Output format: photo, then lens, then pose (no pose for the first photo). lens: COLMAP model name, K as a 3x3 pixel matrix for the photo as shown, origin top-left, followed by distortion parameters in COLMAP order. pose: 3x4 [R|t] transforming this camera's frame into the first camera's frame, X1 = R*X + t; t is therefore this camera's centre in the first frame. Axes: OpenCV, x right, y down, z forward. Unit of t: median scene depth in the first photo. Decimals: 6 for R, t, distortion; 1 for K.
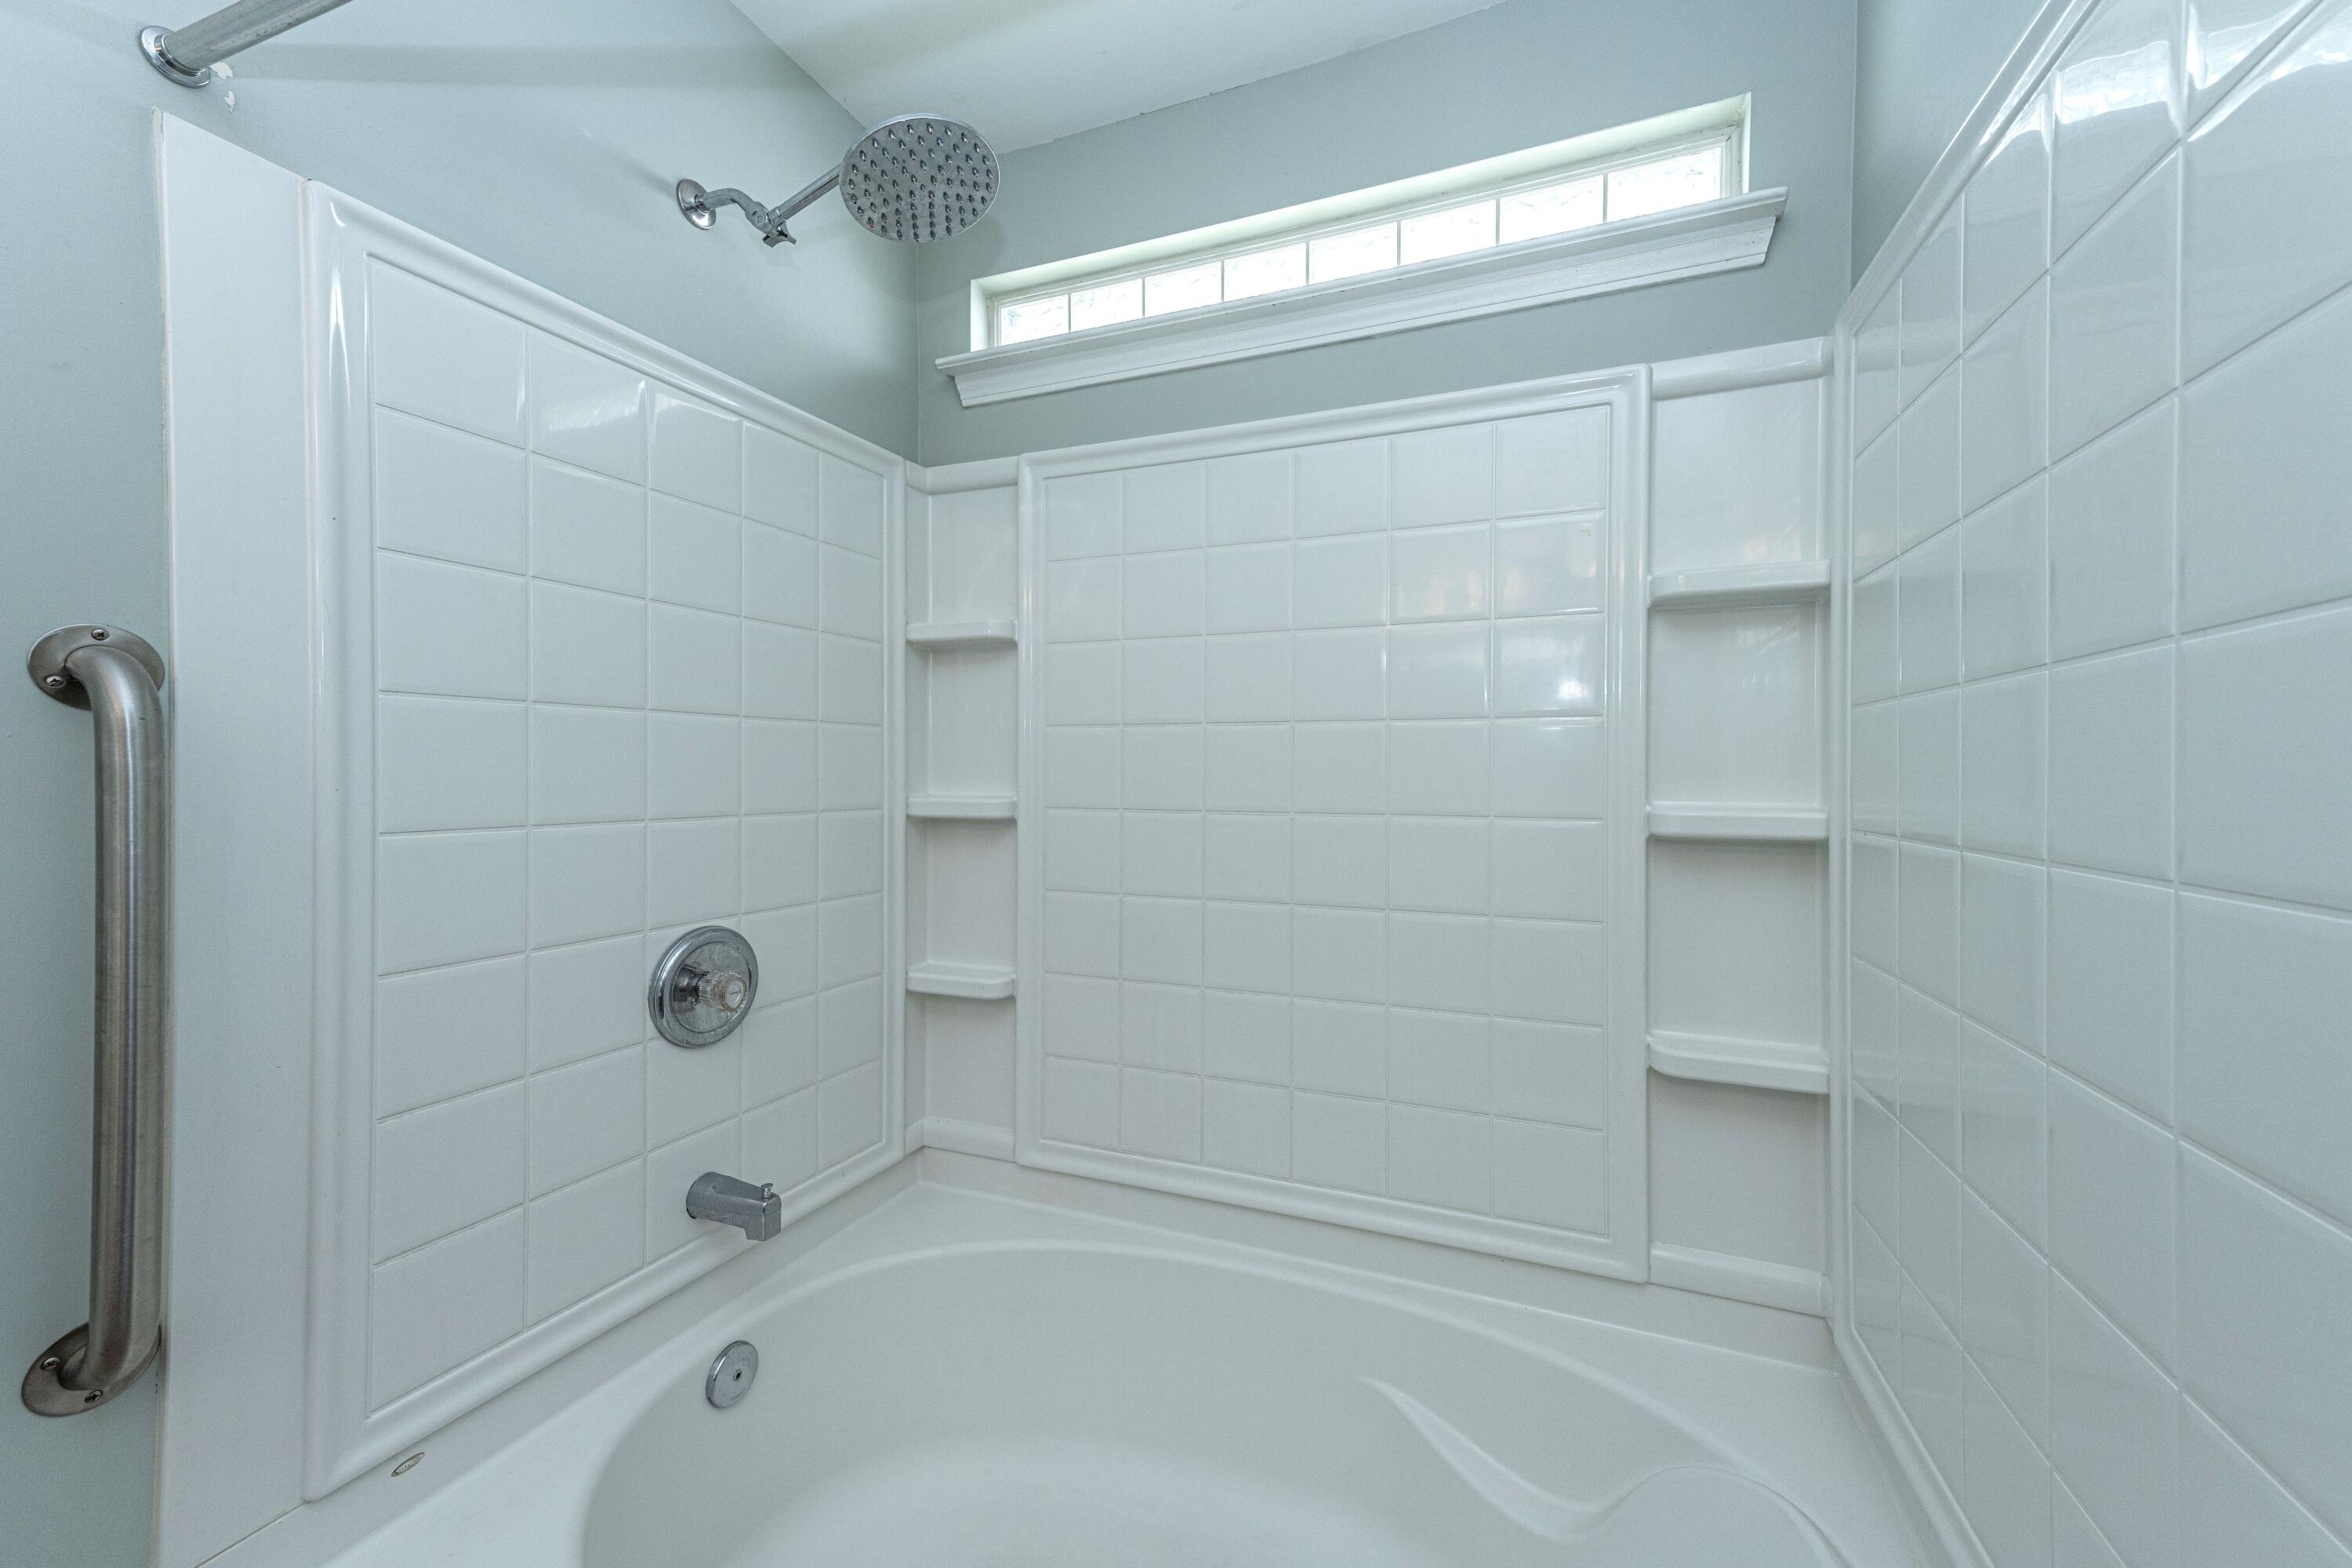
lens RADIAL K [[945.2, 0, 1172.3], [0, 945.2, 782.3], [0, 0, 1]] dist [0.030574, -0.000776]
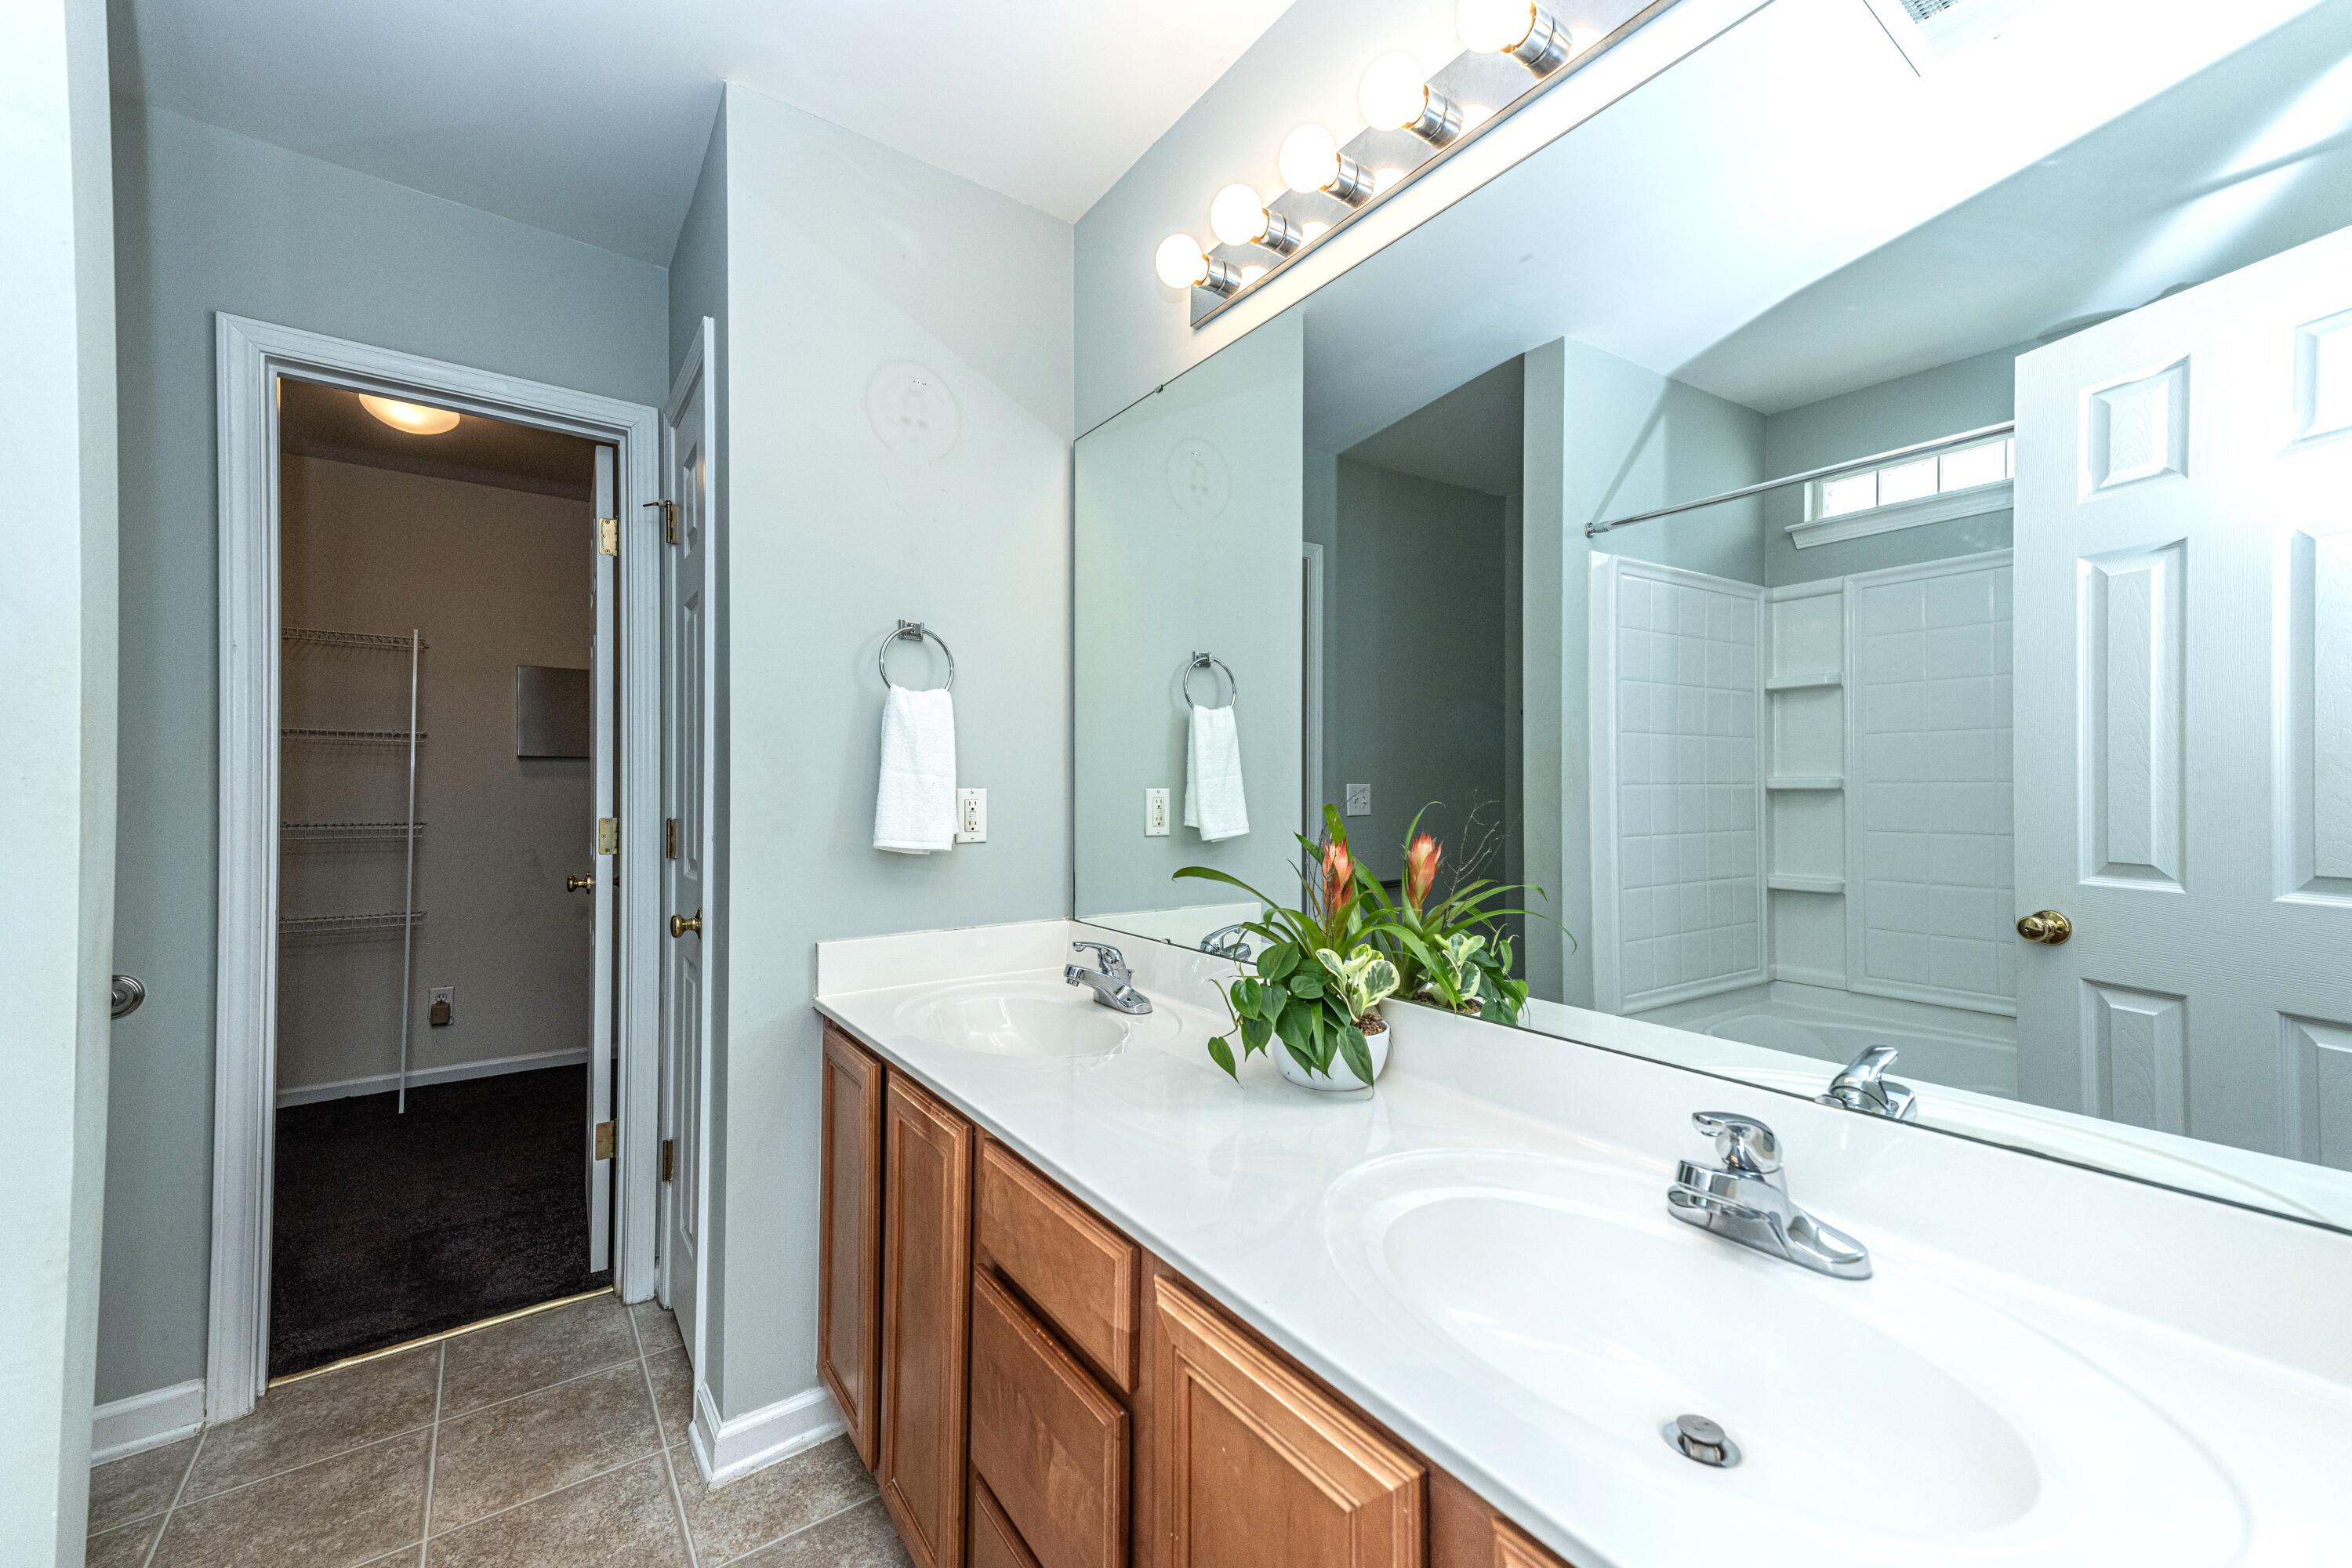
lens RADIAL K [[945.2, 0, 1159.3], [0, 945.2, 775.4], [0, 0, 1]] dist [0.030574, -0.000776]
pose [[0.841449, -0.014453, -0.540144, -0.265089], [0.005247, 0.999814, -0.018579, 0.040098], [0.540312, 0.012799, 0.841368, -1.098805]]
